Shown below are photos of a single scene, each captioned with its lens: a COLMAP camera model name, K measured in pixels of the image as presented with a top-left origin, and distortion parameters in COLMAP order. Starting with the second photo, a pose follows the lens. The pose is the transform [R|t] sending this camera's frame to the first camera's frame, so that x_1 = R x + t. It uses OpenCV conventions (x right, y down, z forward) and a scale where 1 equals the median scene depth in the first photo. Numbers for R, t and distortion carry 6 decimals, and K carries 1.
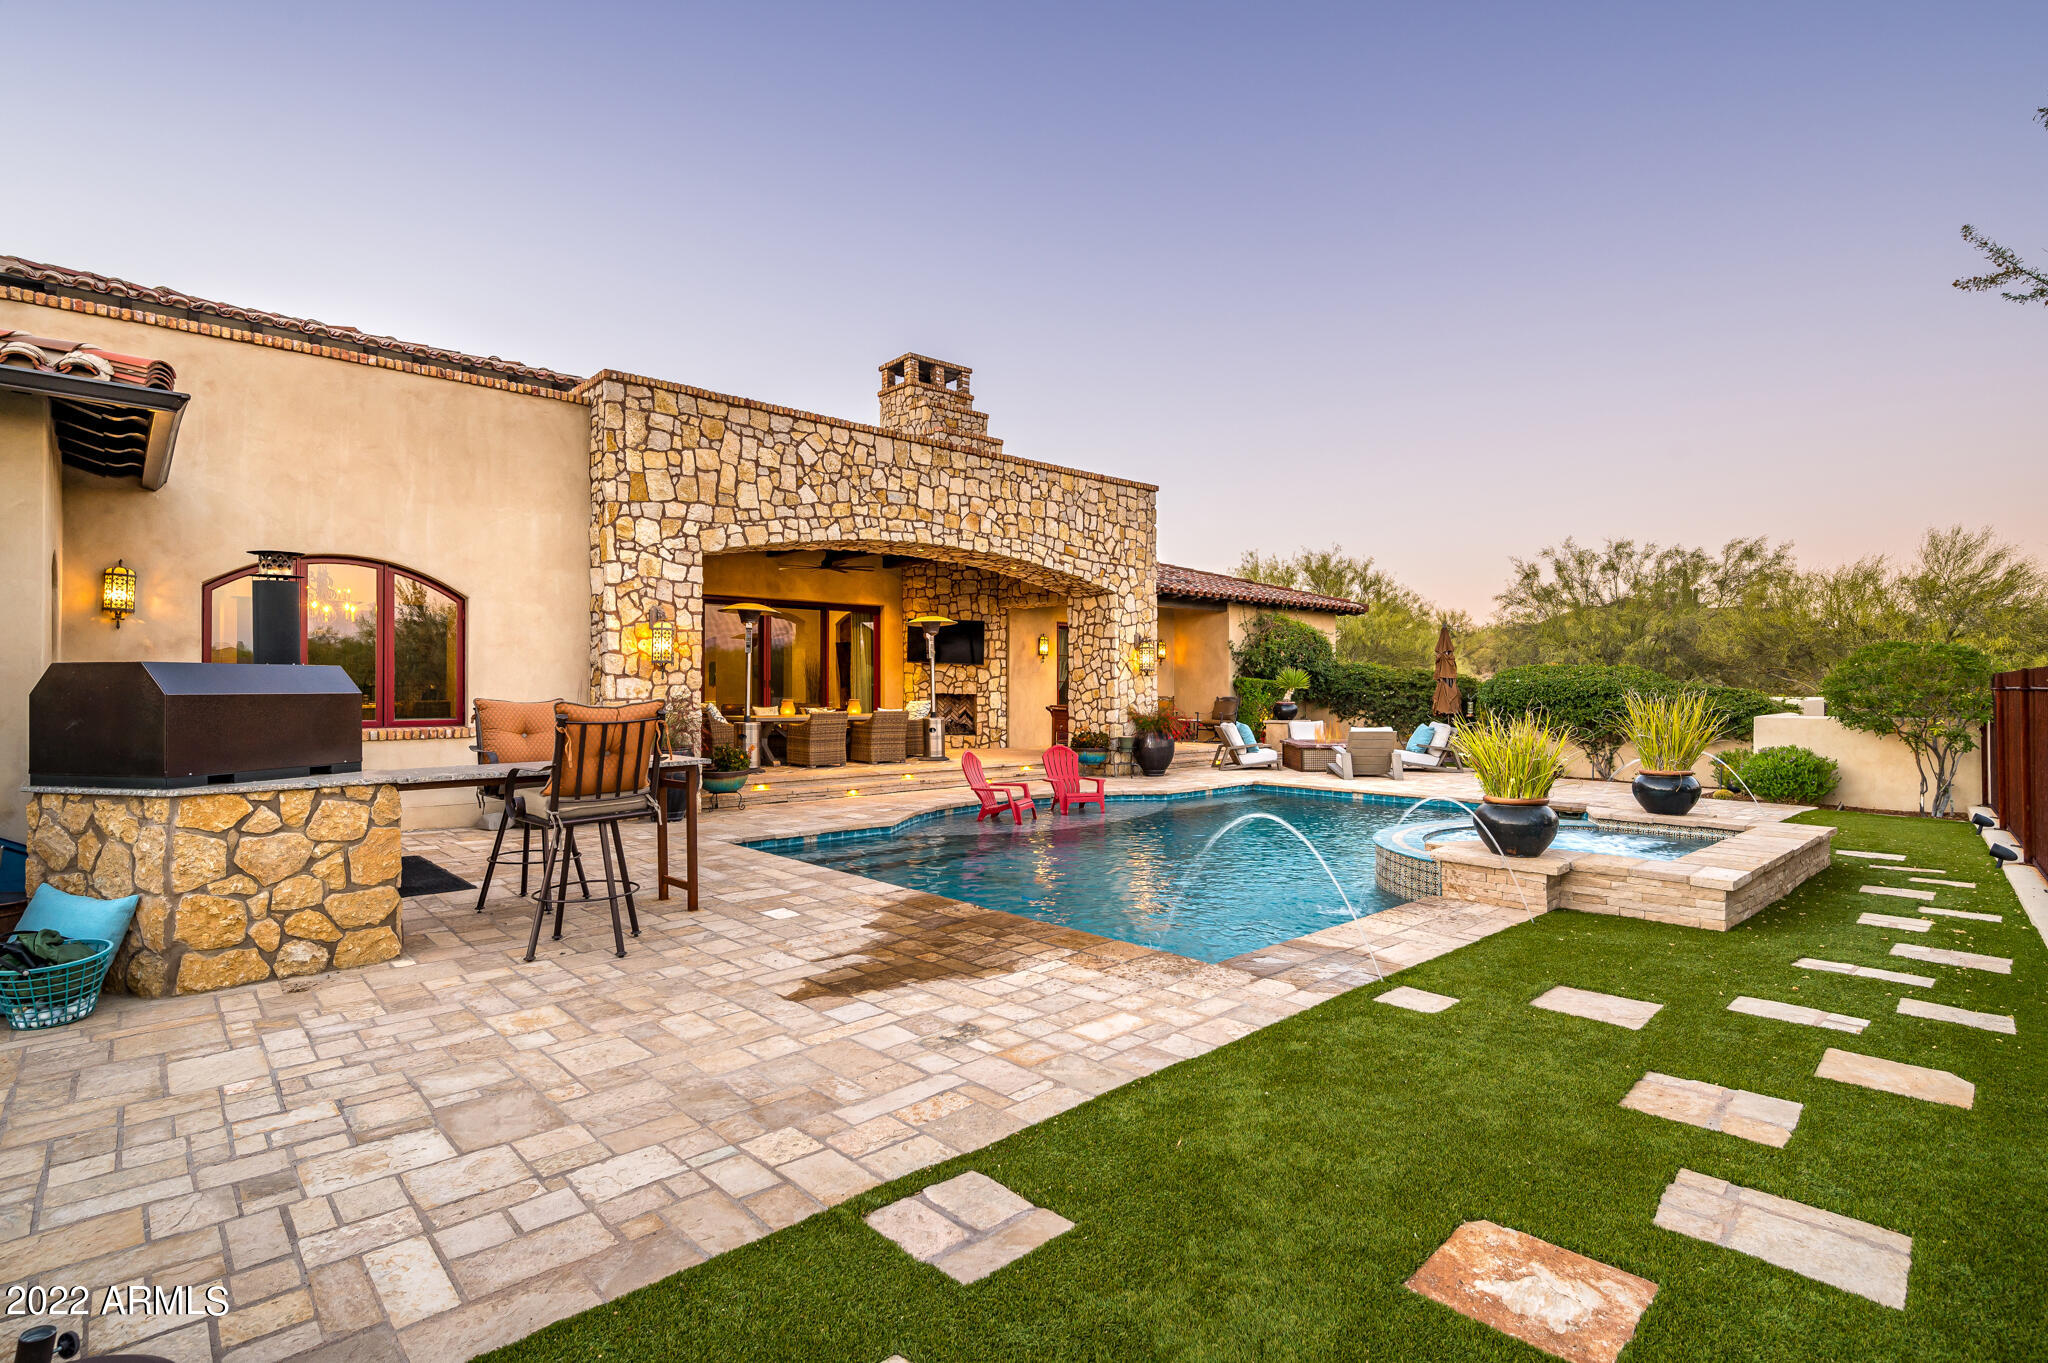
lens RADIAL K [[980.2, 0, 1014.2], [0, 980.2, 681.8], [0, 0, 1]] dist [0.000186, -0.000508]
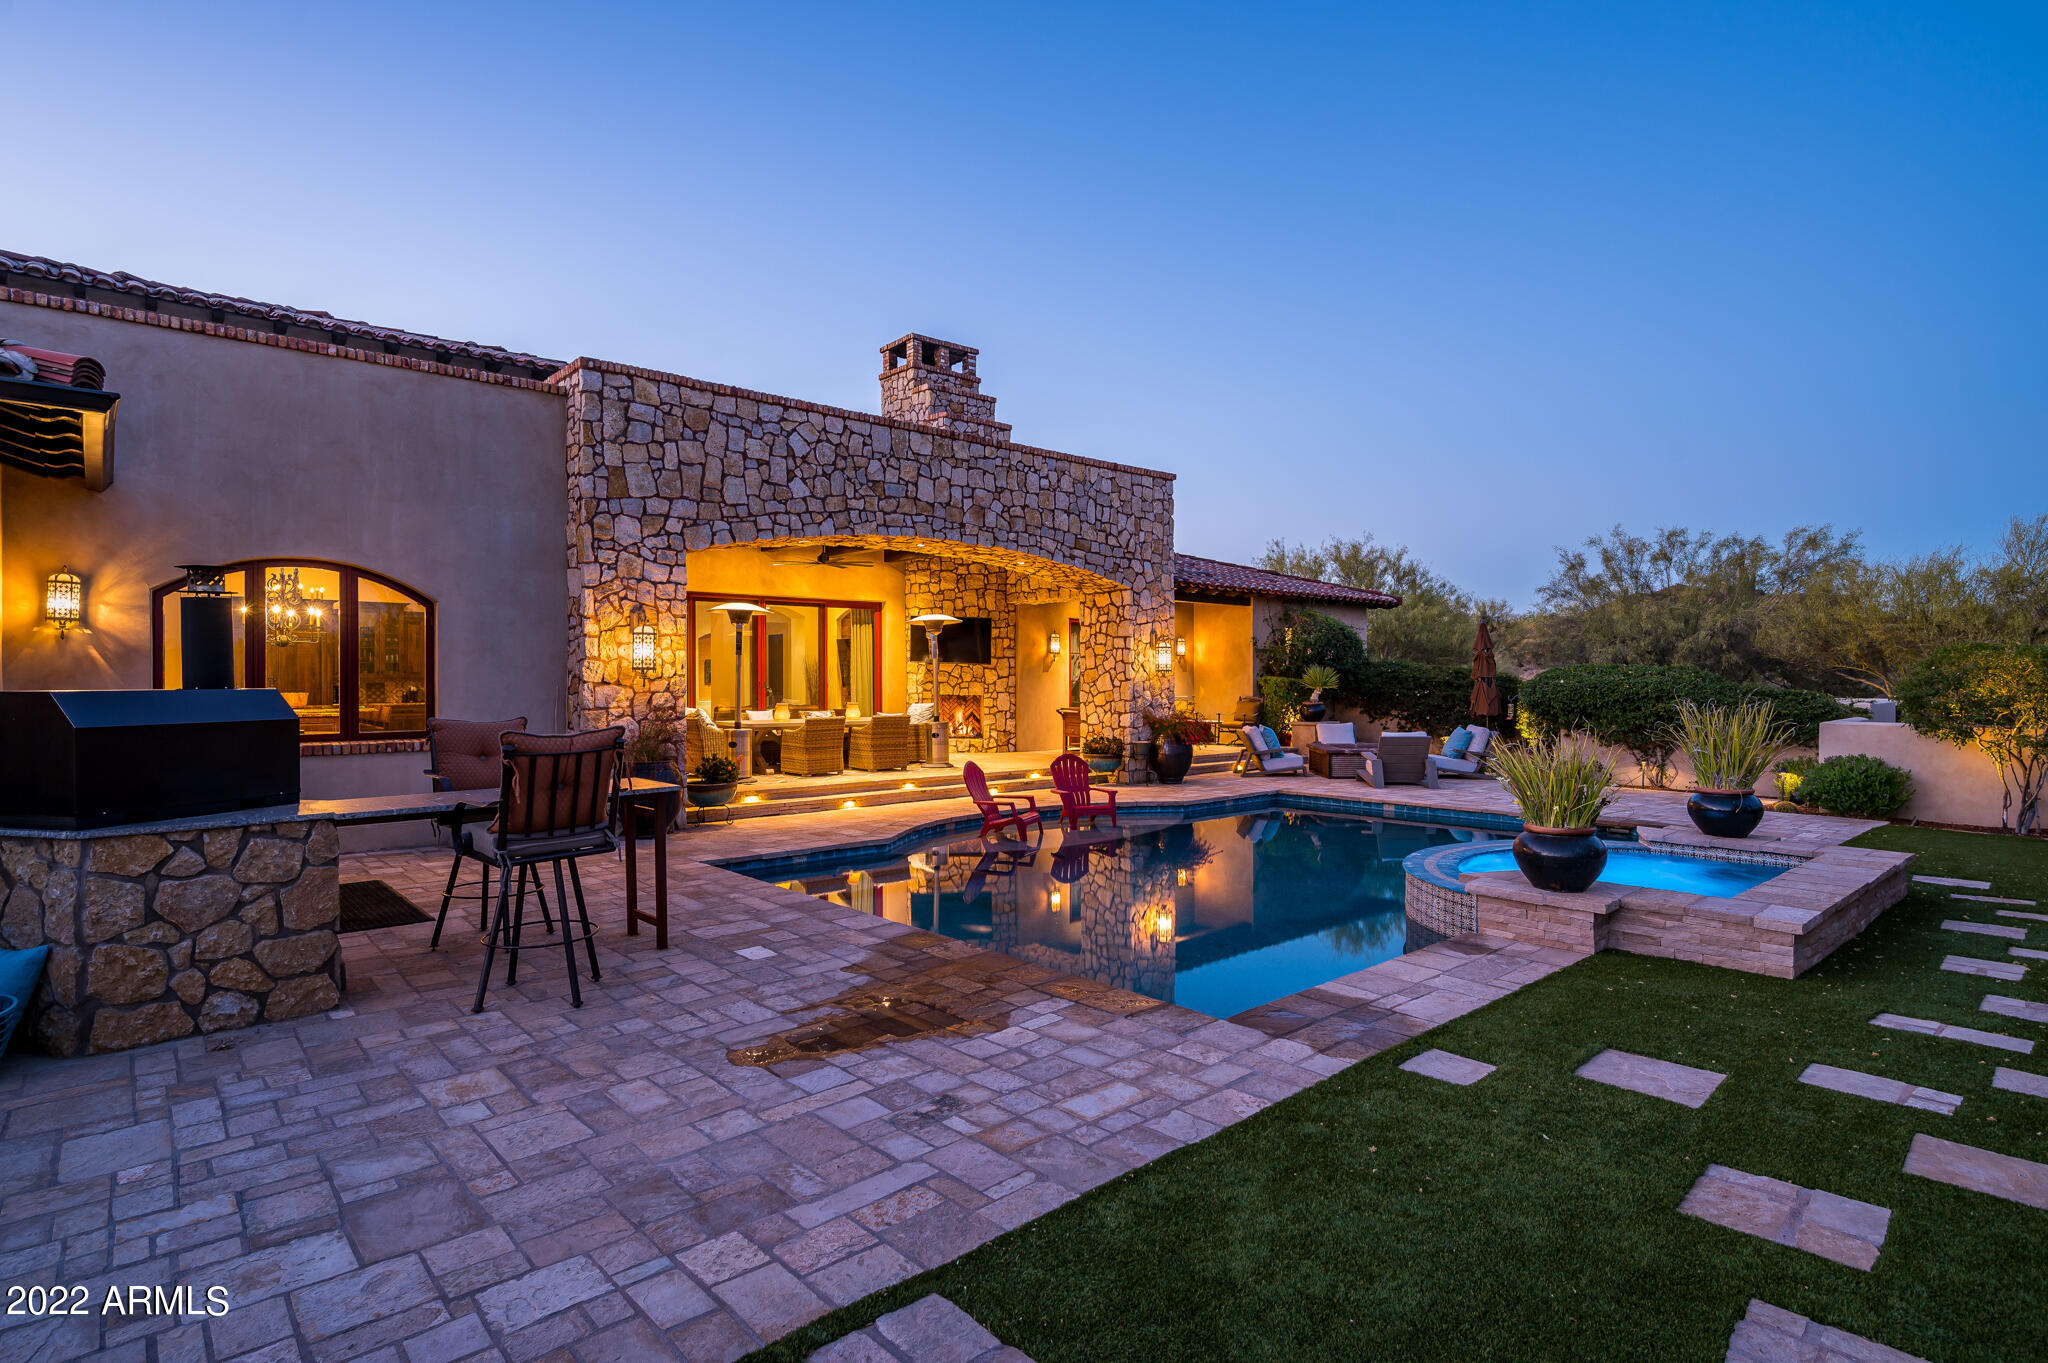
lens RADIAL K [[1025.4, 0, 1012.0], [0, 1025.4, 681.5], [0, 0, 1]] dist [-0.000366, 0.000571]
pose [[0.999843, -0.001407, -0.017648, 0.019860], [0.001548, 0.999967, 0.007971, -0.025802], [0.017636, -0.007997, 0.999812, 0.039619]]
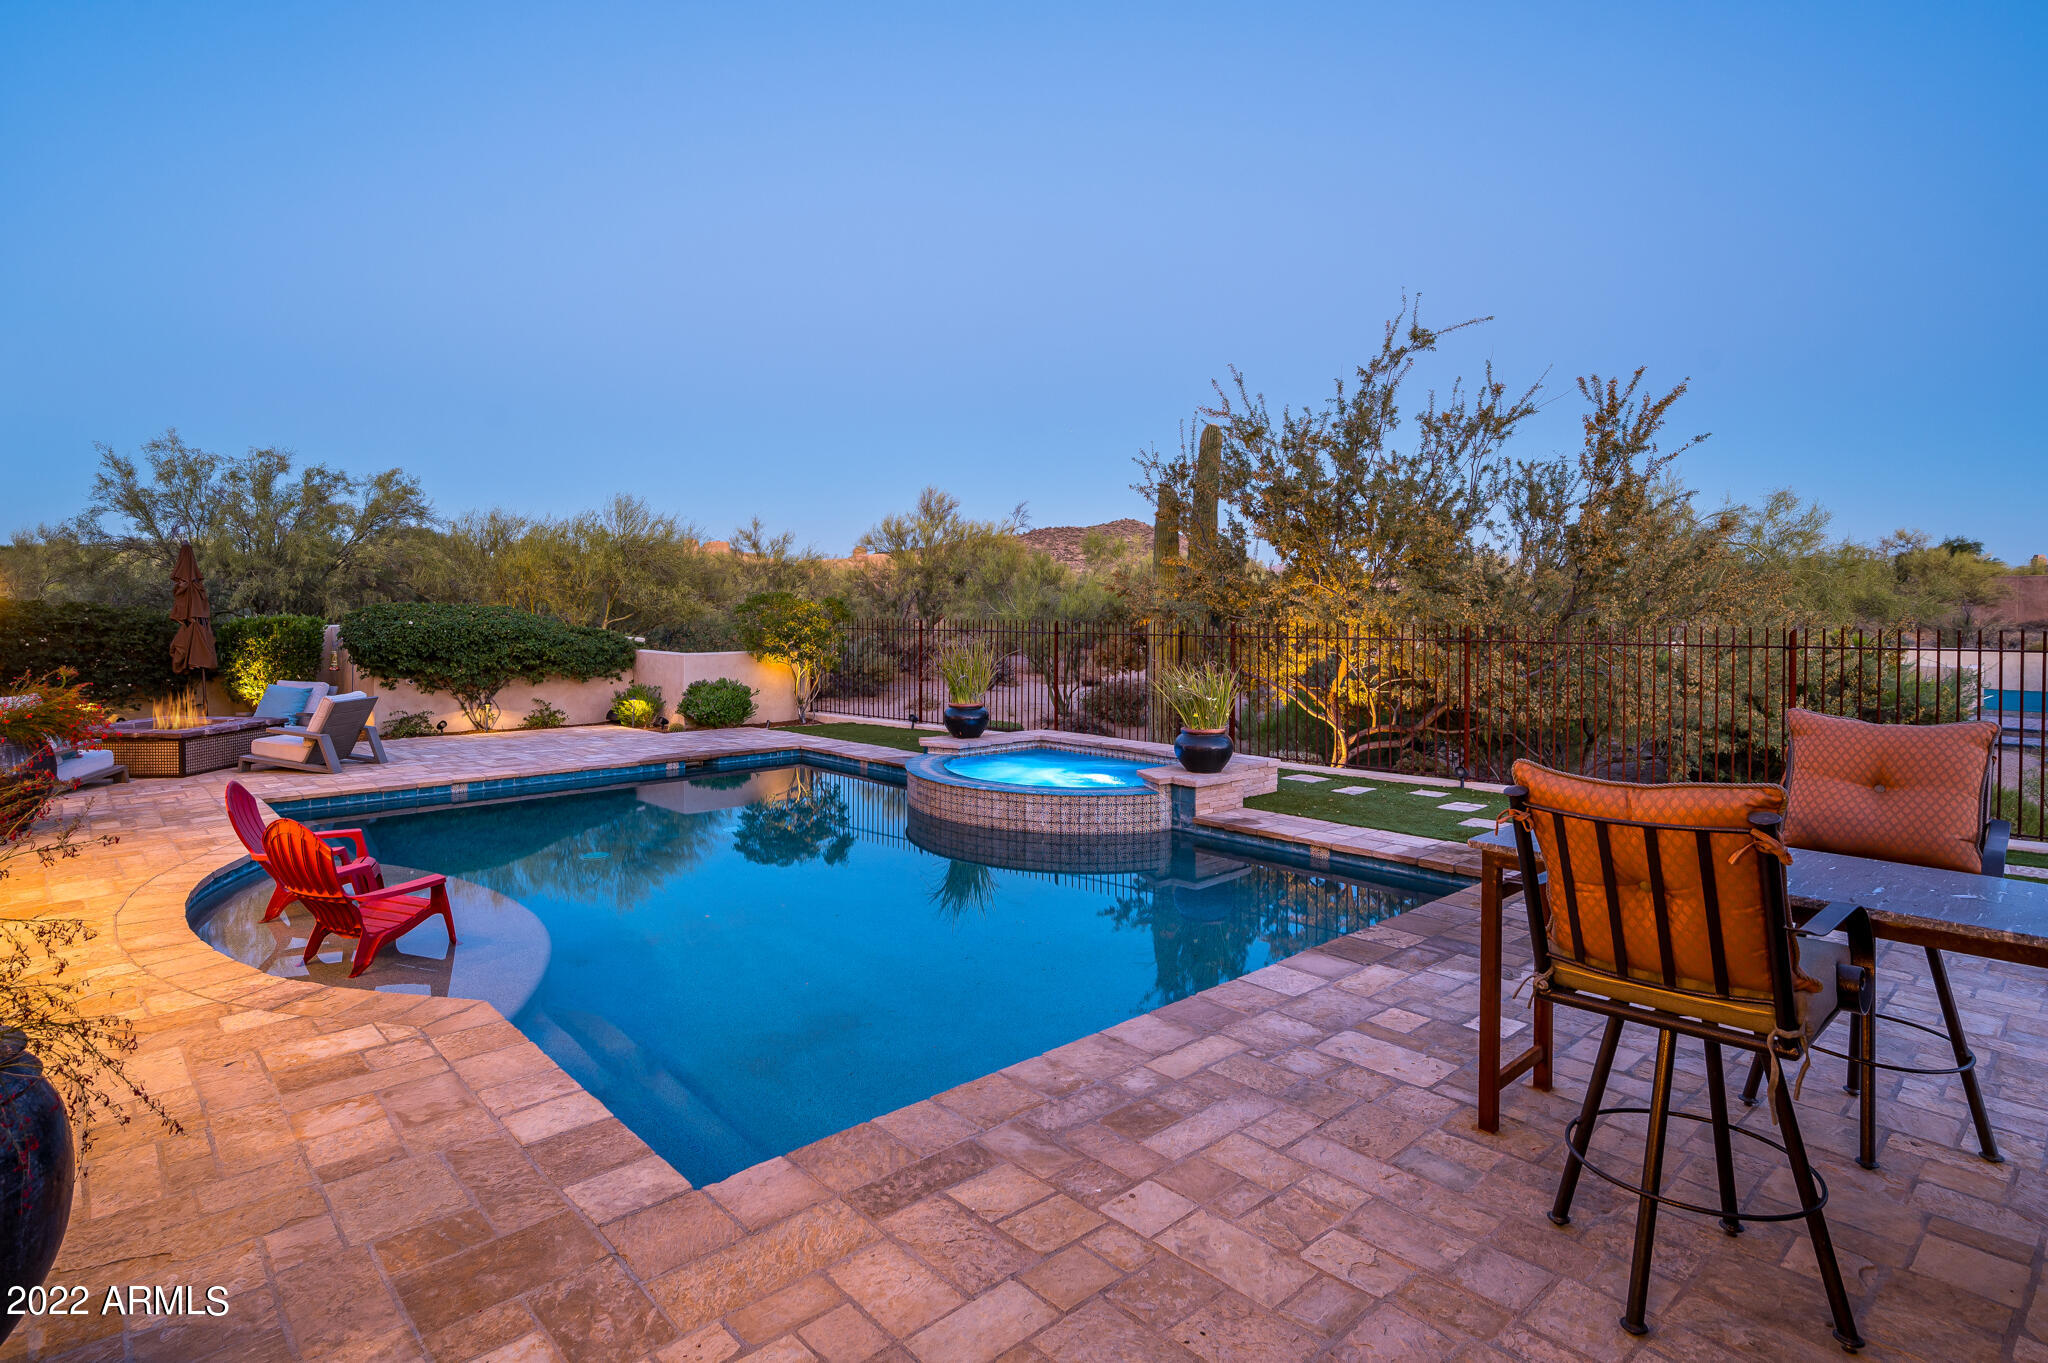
lens RADIAL K [[1032.1, 0, 1015.0], [0, 1032.1, 676.3], [0, 0, 1]] dist [-0.001271, -0.000107]
pose [[0.006887, -0.066429, 0.997767, -0.892287], [-0.004423, 0.997779, 0.066460, -0.043958], [-0.999967, -0.004871, 0.006578, 1.276578]]
